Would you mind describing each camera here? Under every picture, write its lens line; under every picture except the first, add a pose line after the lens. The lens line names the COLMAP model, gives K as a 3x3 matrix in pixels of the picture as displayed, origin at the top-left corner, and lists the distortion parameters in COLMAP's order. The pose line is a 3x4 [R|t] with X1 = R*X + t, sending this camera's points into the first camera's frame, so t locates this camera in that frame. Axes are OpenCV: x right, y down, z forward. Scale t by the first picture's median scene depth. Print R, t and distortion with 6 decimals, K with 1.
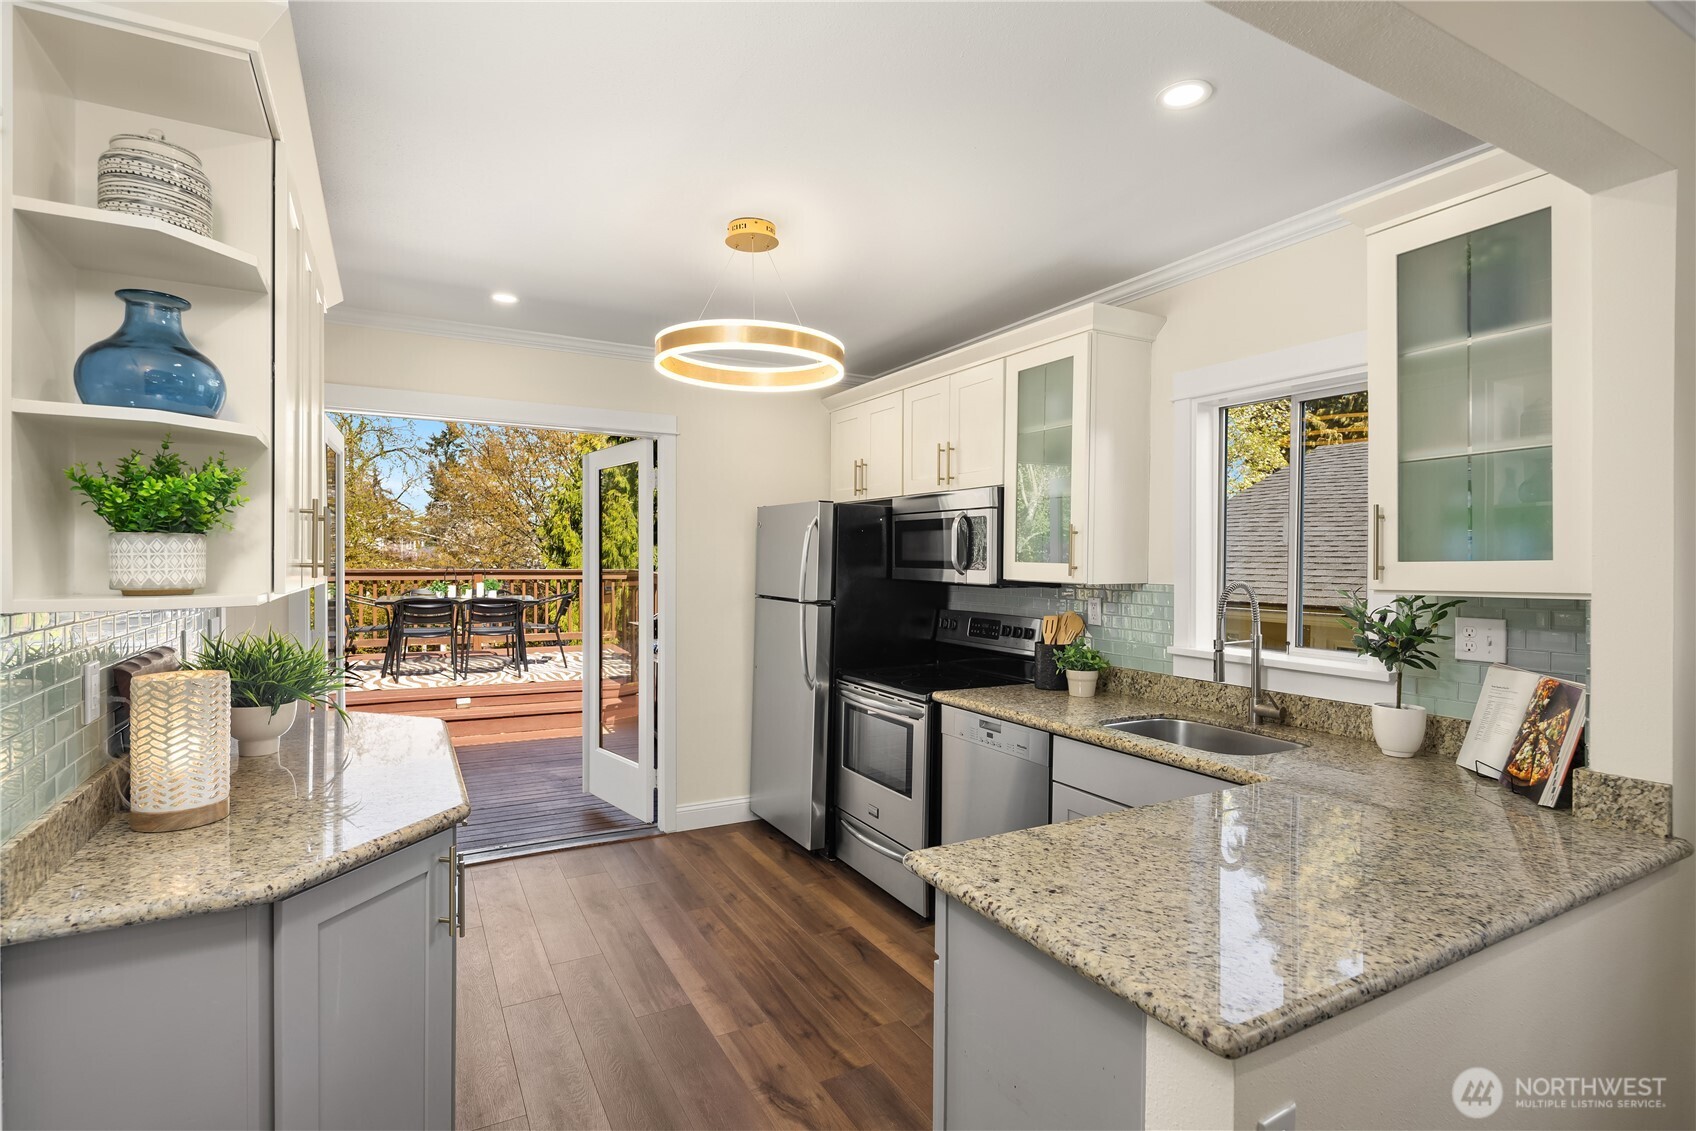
lens RADIAL K [[819.5, 0, 848.0], [0, 819.5, 565.5], [0, 0, 1]] dist [-0.000425, -0.000509]
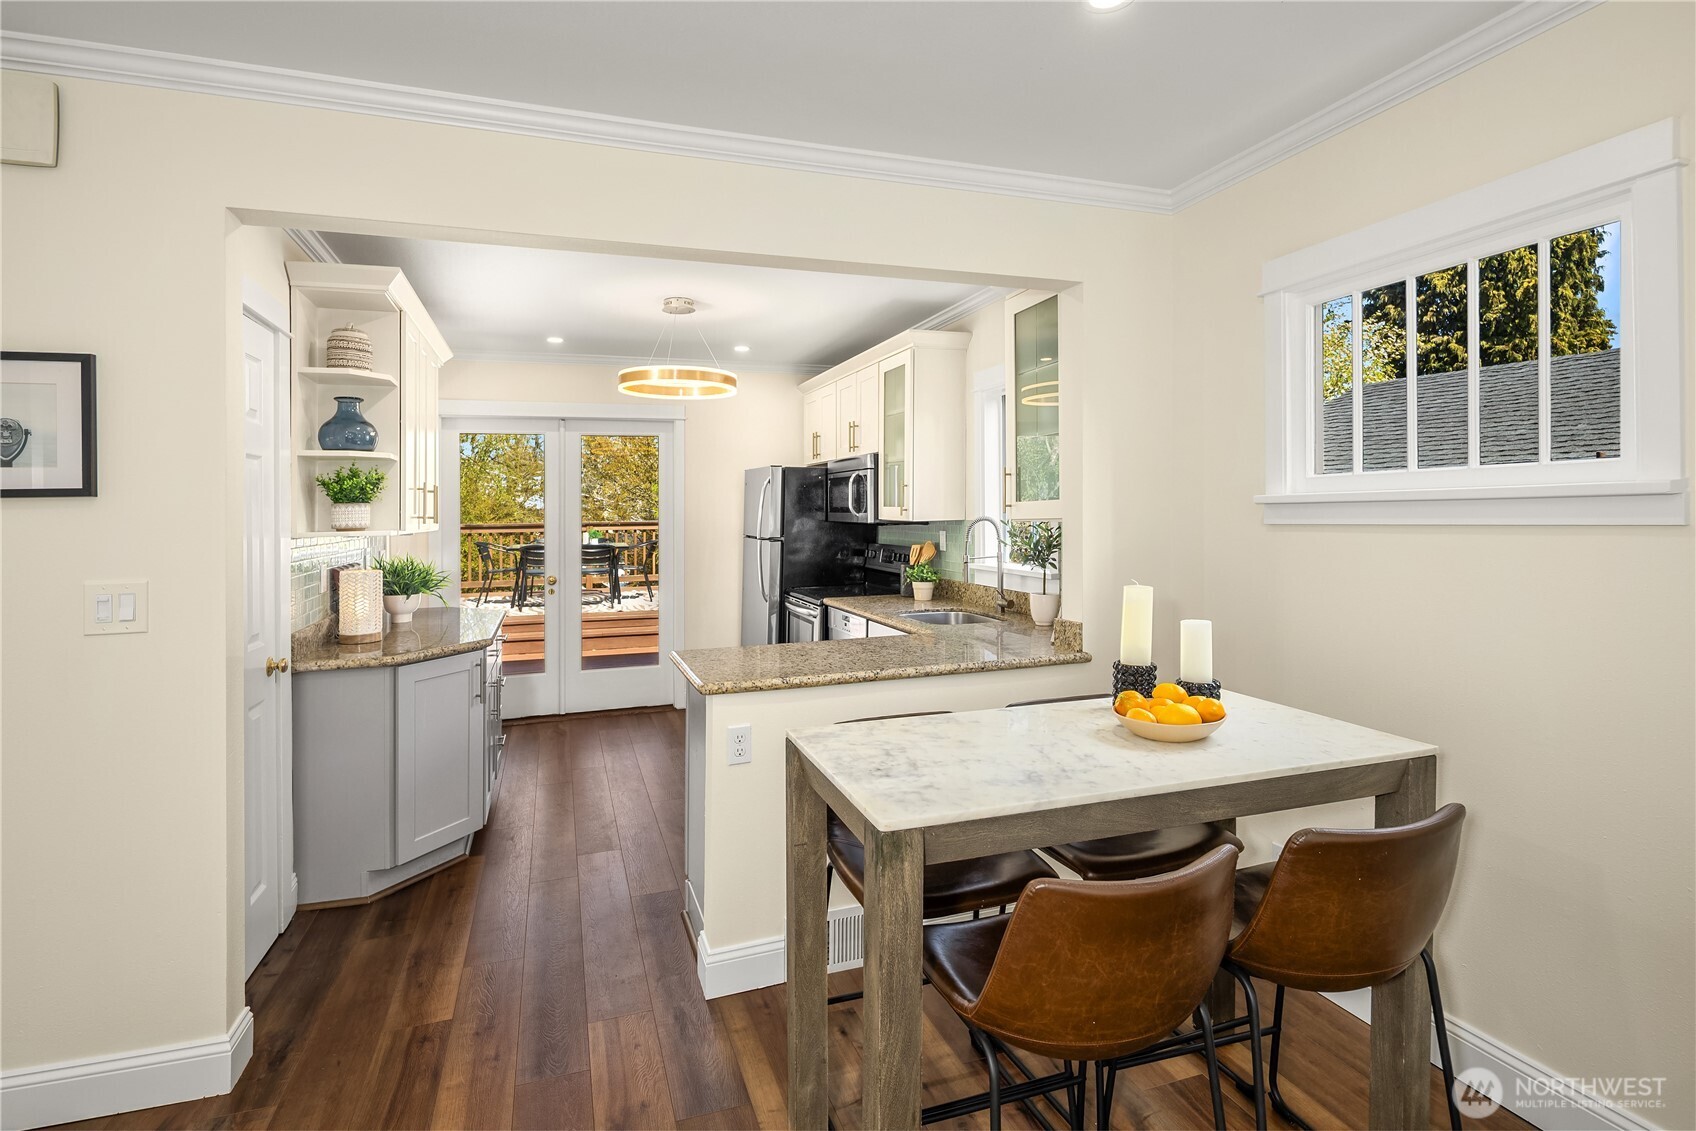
lens RADIAL K [[818.5, 0, 815.5], [0, 818.5, 482.3], [0, 0, 1]] dist [0.000991, 0.000154]
pose [[0.981103, -0.028409, -0.191389, 0.402639], [0.020805, 0.998917, -0.041622, 0.011082], [0.192364, 0.036853, 0.980631, -0.459501]]
